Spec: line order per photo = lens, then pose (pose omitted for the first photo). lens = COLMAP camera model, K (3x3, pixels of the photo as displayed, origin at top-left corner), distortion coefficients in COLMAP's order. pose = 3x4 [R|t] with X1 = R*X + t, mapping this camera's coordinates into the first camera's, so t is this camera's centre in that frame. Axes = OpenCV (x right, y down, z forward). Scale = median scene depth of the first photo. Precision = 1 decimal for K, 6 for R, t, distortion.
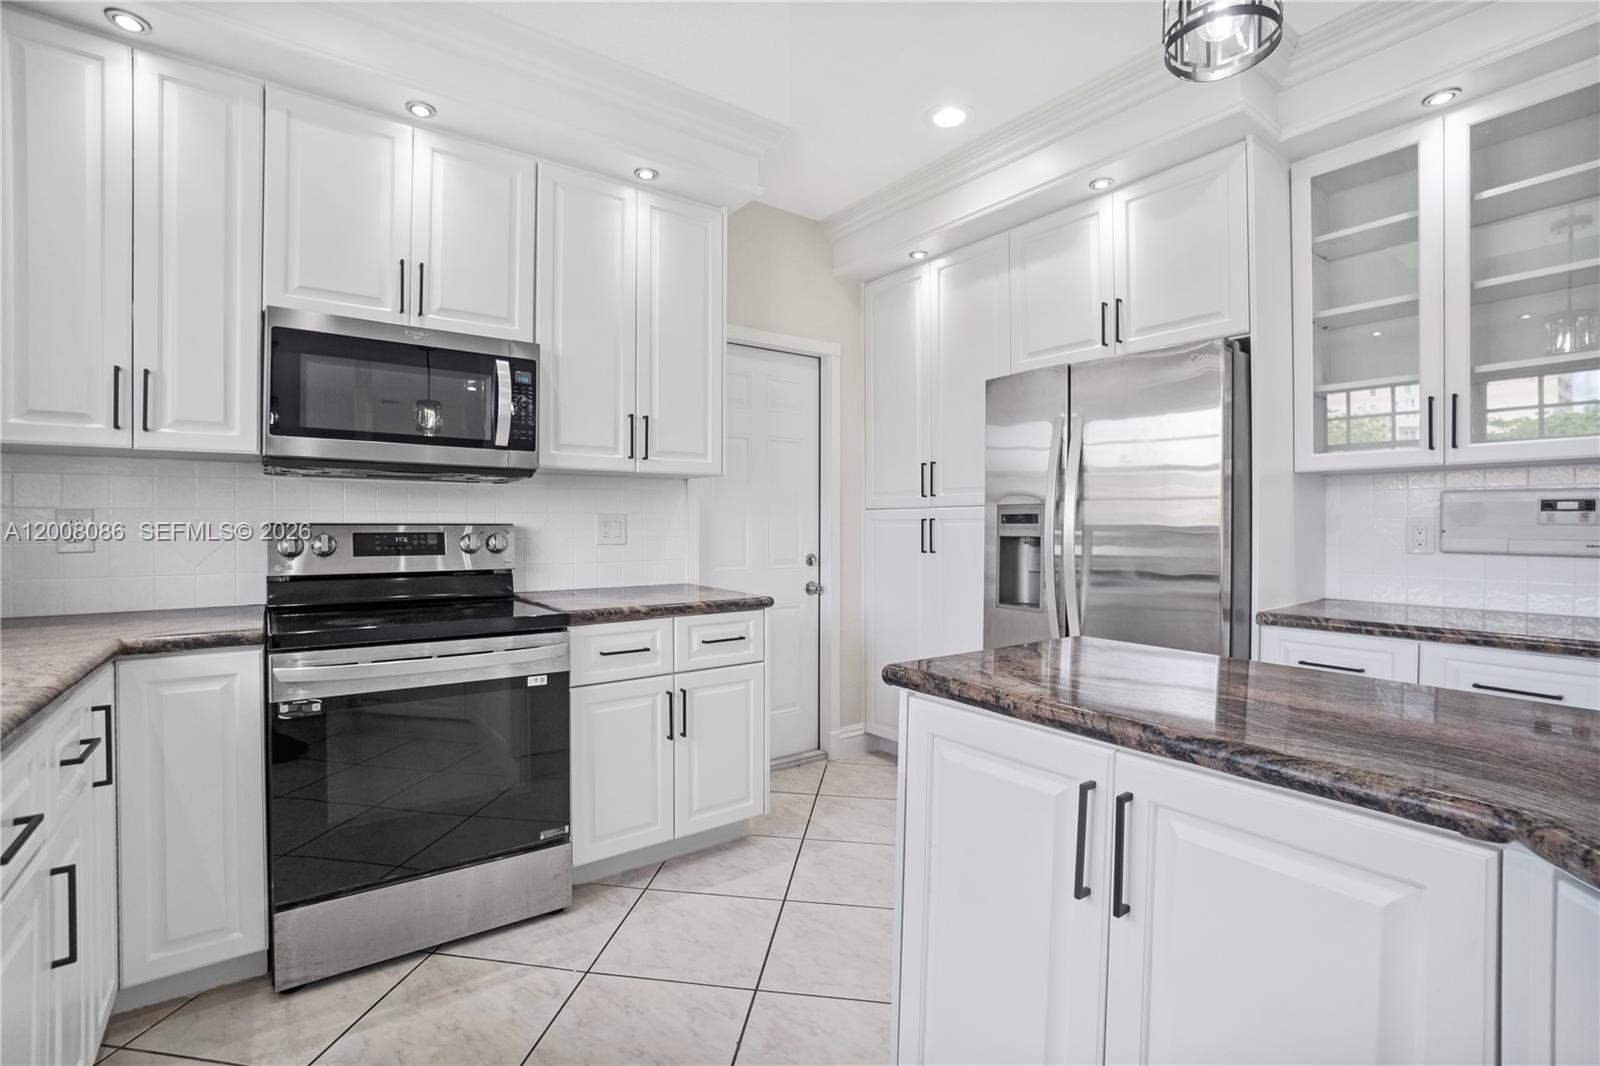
lens RADIAL K [[739.9, 0, 797.1], [0, 739.9, 522.9], [0, 0, 1]] dist [-0.047823, 0.012663]
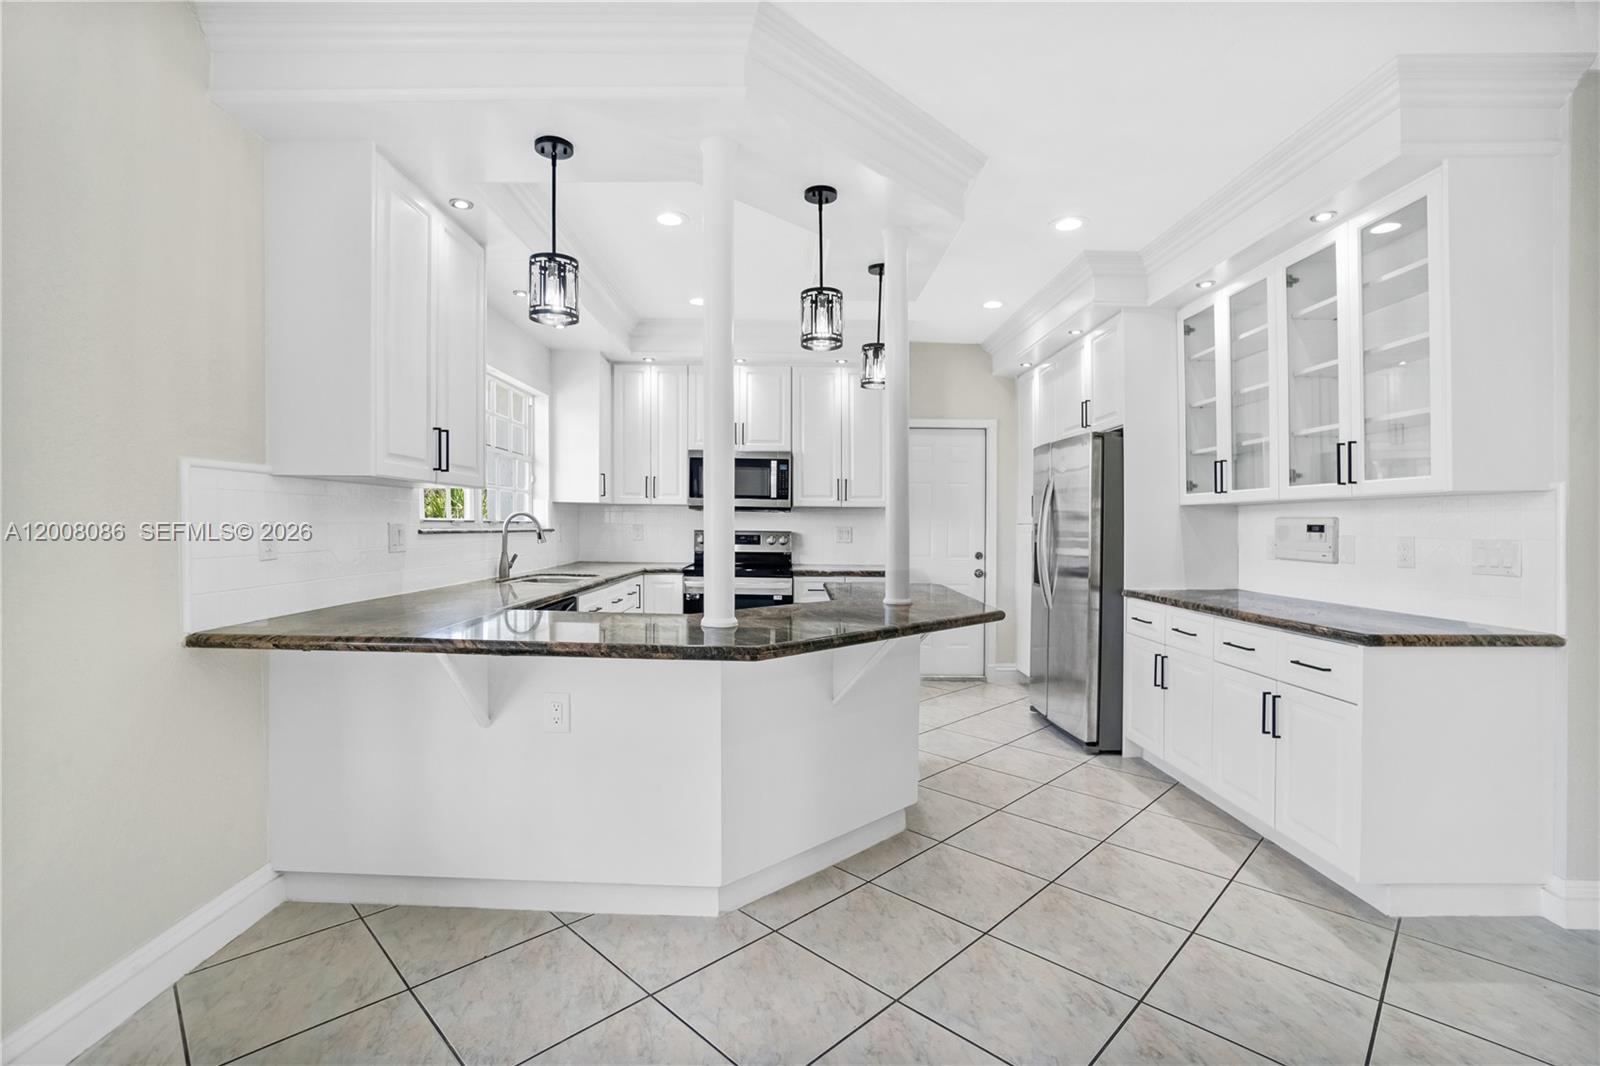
lens RADIAL K [[739.9, 0, 797.1], [0, 739.9, 522.9], [0, 0, 1]] dist [-0.047823, 0.012663]
pose [[0.812212, 0.006179, -0.583330, 0.958514], [-0.009825, 0.999947, -0.003089, -0.018395], [0.583280, 0.008240, 0.812229, -0.800672]]
